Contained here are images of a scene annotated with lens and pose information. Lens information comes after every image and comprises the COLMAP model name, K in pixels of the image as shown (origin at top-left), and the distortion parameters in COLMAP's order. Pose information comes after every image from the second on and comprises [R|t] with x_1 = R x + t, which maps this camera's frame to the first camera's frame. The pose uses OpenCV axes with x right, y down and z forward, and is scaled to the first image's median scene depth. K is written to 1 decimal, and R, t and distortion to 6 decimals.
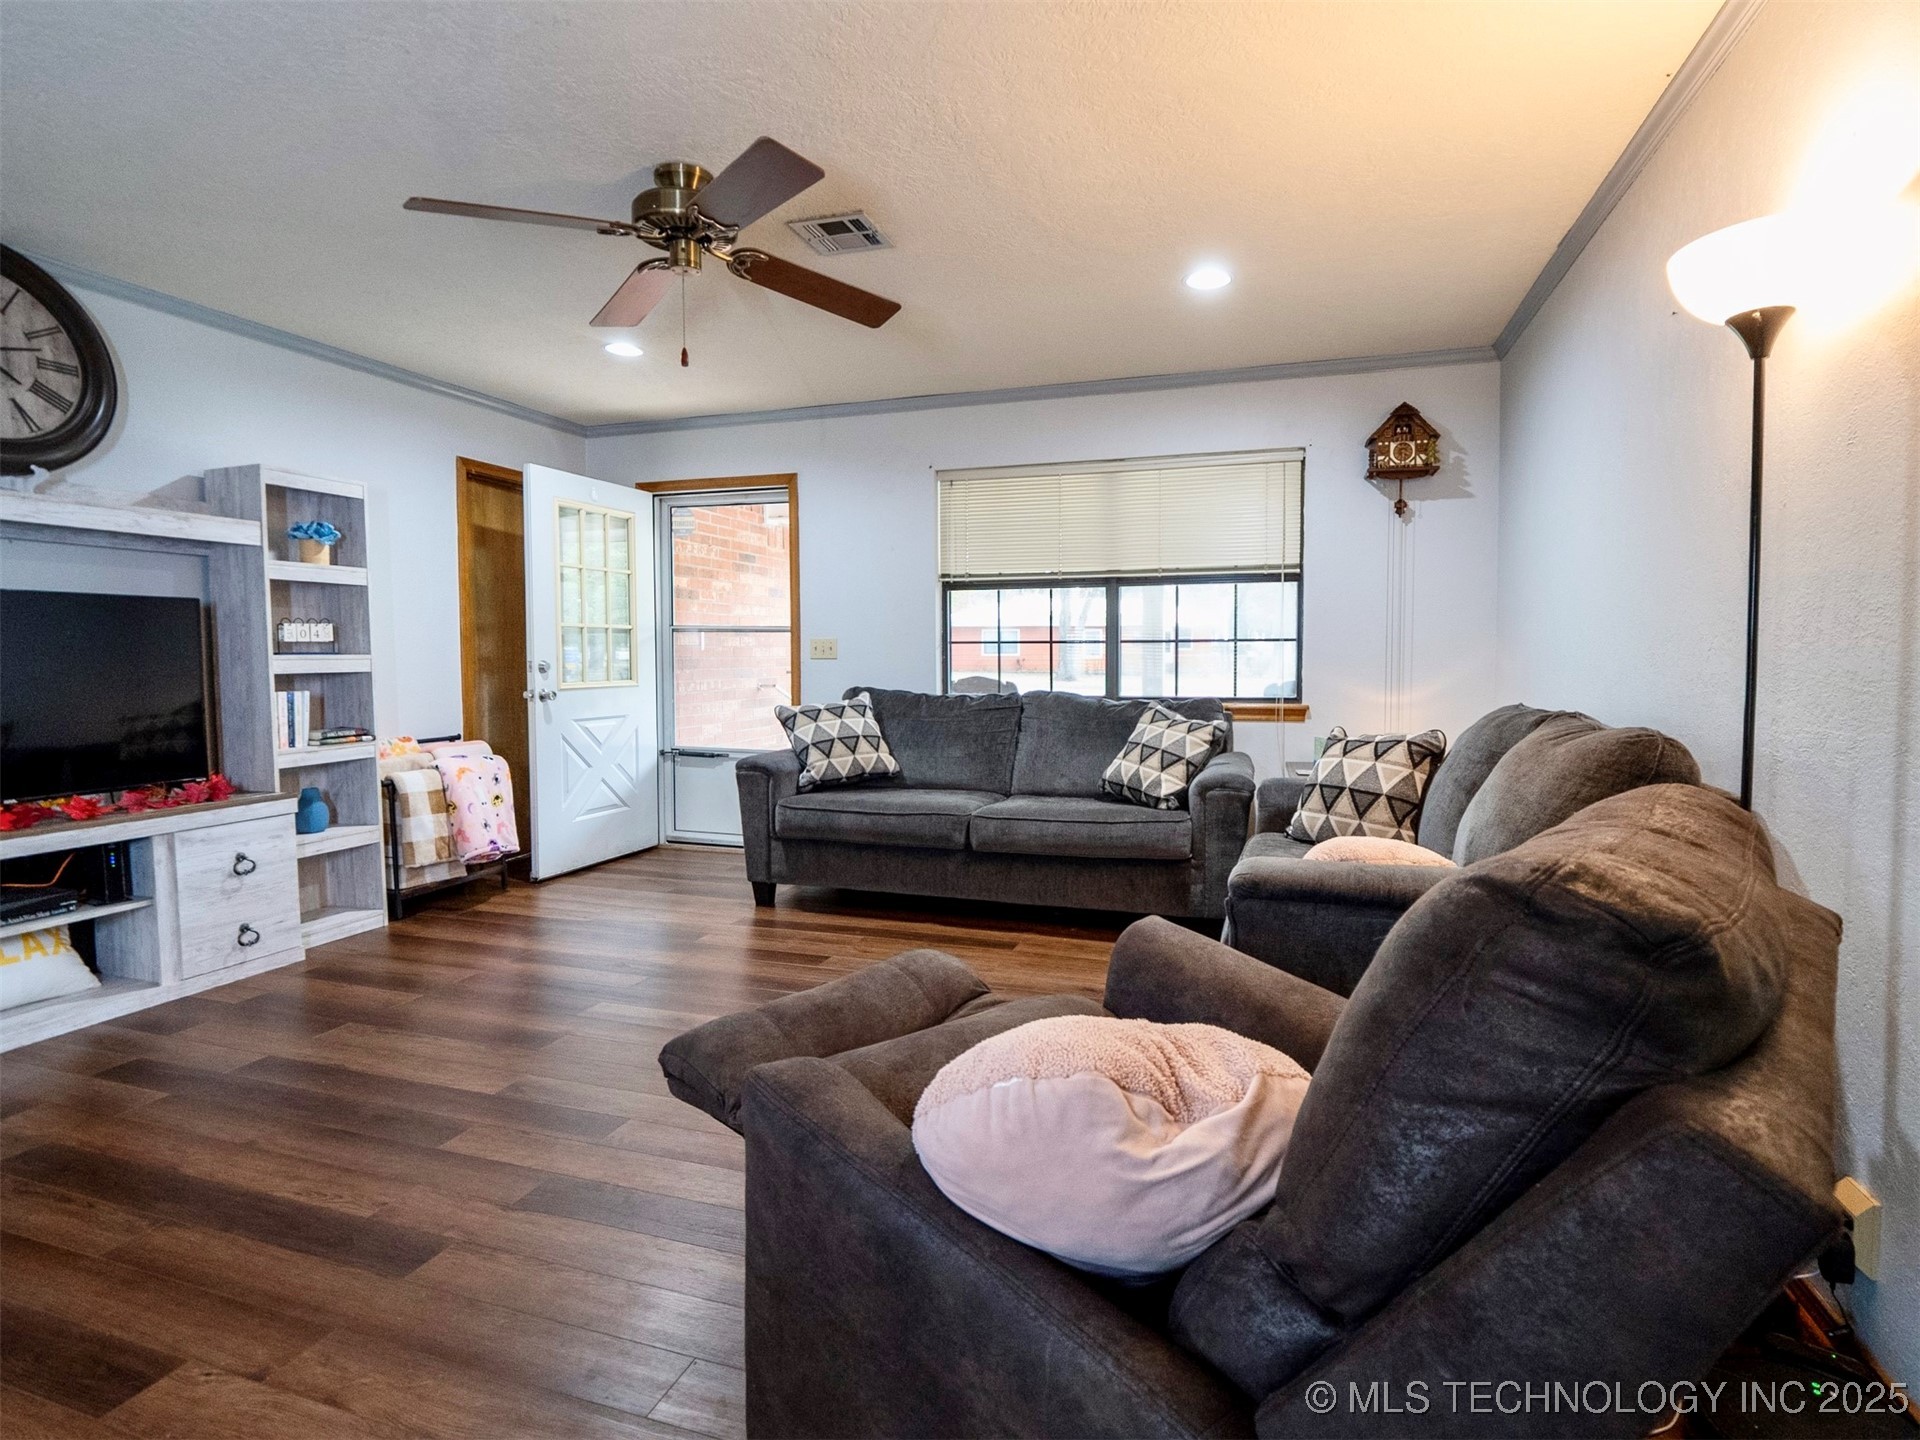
lens RADIAL K [[955.3, 0, 982.0], [0, 955.3, 700.4], [0, 0, 1]] dist [-0.000684, -0.010640]
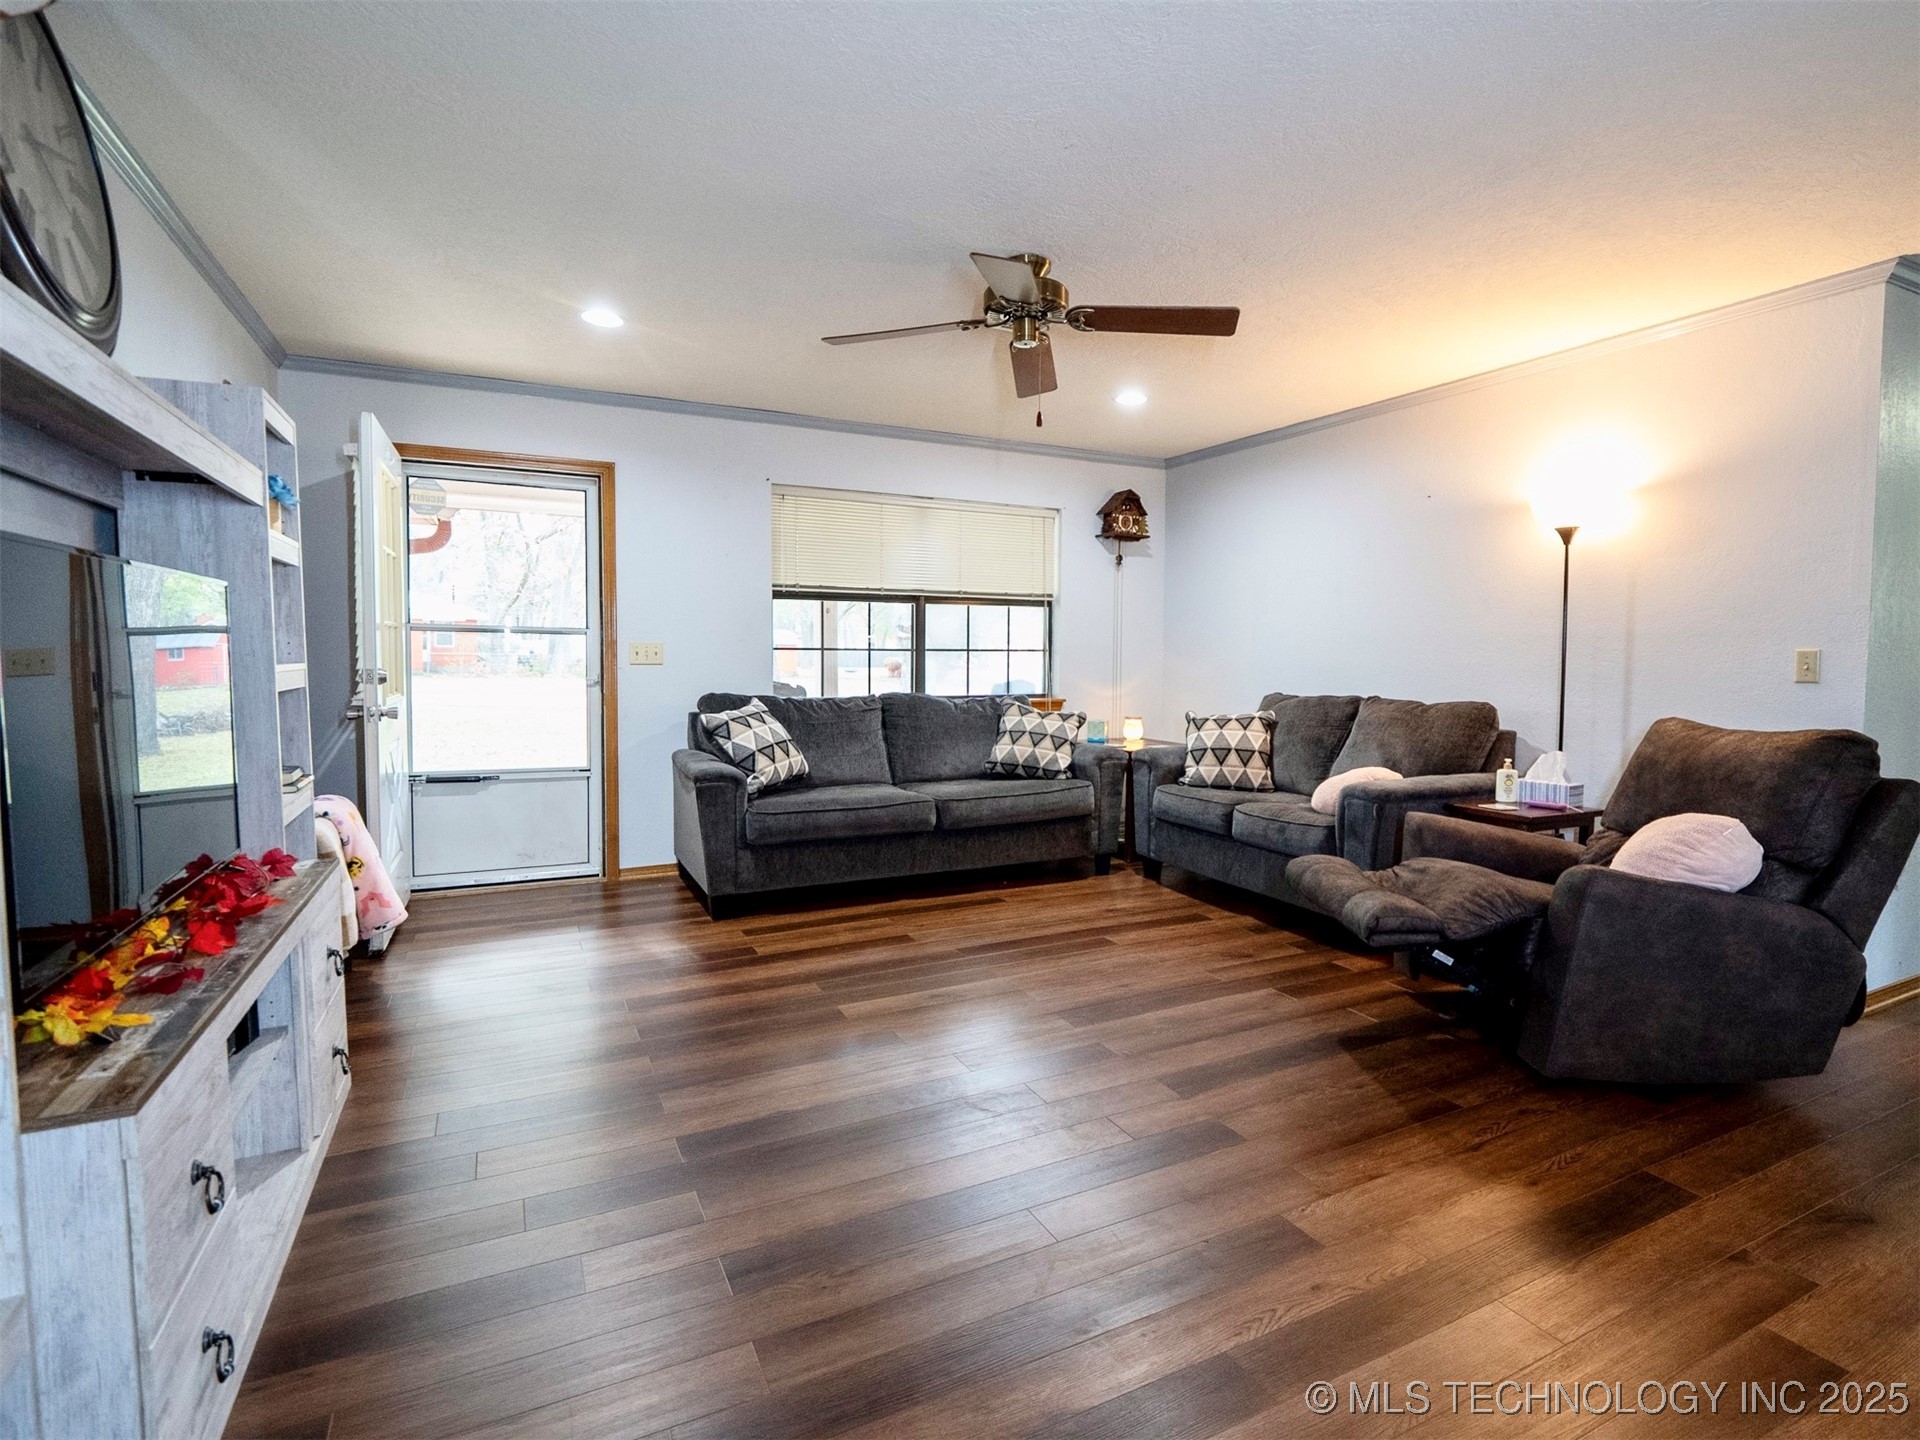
lens RADIAL K [[955.3, 0, 982.0], [0, 955.3, 700.4], [0, 0, 1]] dist [-0.000684, -0.010640]
pose [[0.711254, -0.027928, 0.702380, -0.731502], [0.027362, 0.999553, 0.012037, -0.012924], [-0.702402, 0.010657, 0.711701, 0.120789]]
